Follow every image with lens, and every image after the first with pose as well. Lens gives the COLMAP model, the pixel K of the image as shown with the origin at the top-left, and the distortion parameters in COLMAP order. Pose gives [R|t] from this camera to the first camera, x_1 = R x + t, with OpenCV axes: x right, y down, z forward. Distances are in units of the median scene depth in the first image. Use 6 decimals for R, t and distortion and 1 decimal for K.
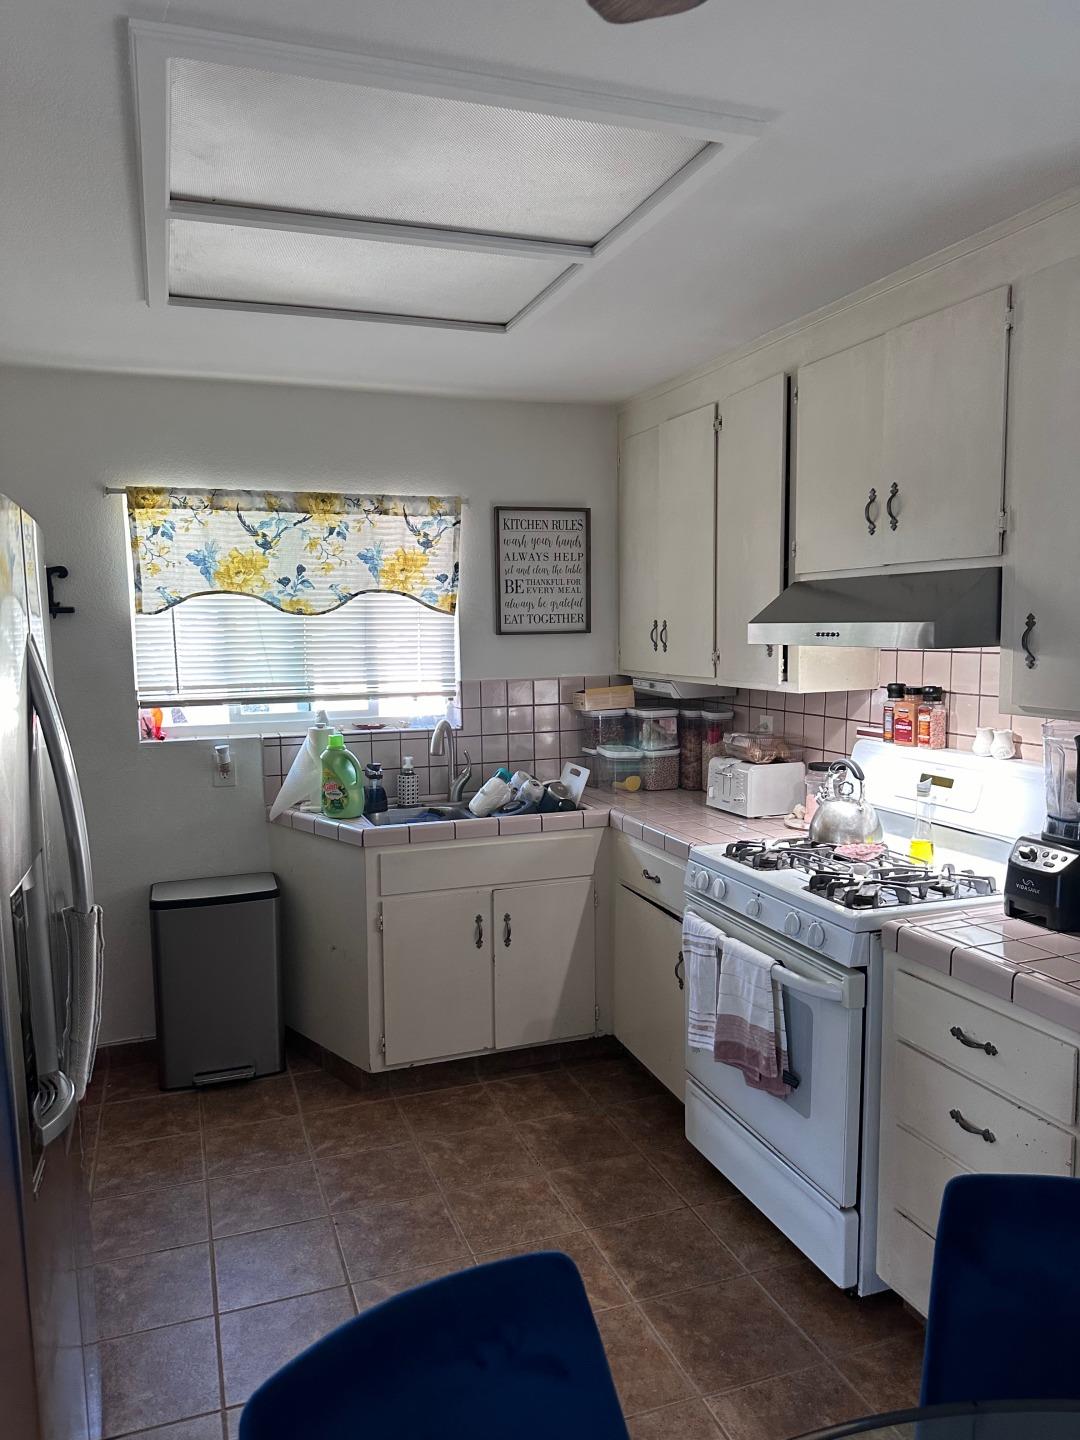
lens RADIAL K [[1010.2, 0, 536.0], [0, 1010.2, 723.4], [0, 0, 1]] dist [-0.006053, -0.007989]
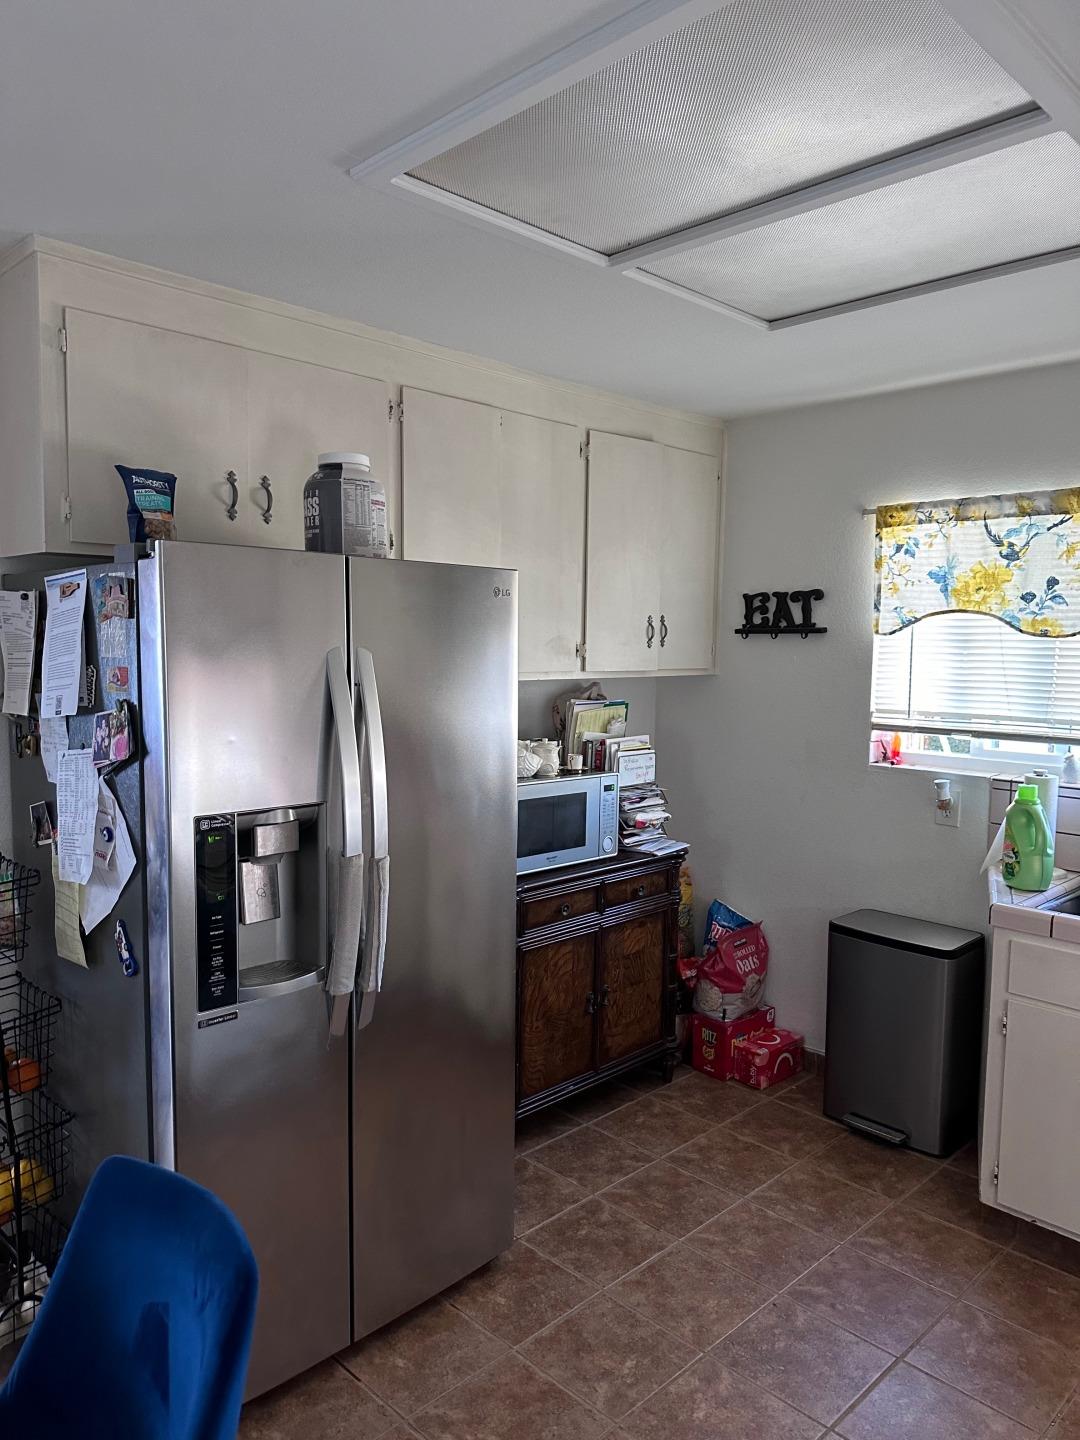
lens RADIAL K [[1010.2, 0, 535.4], [0, 1010.2, 723.5], [0, 0, 1]] dist [-0.006053, -0.007989]
pose [[0.401751, 0.085299, -0.911768, 0.372631], [-0.107622, 0.993151, 0.045491, -0.030474], [0.909403, 0.079850, 0.408179, 0.295035]]
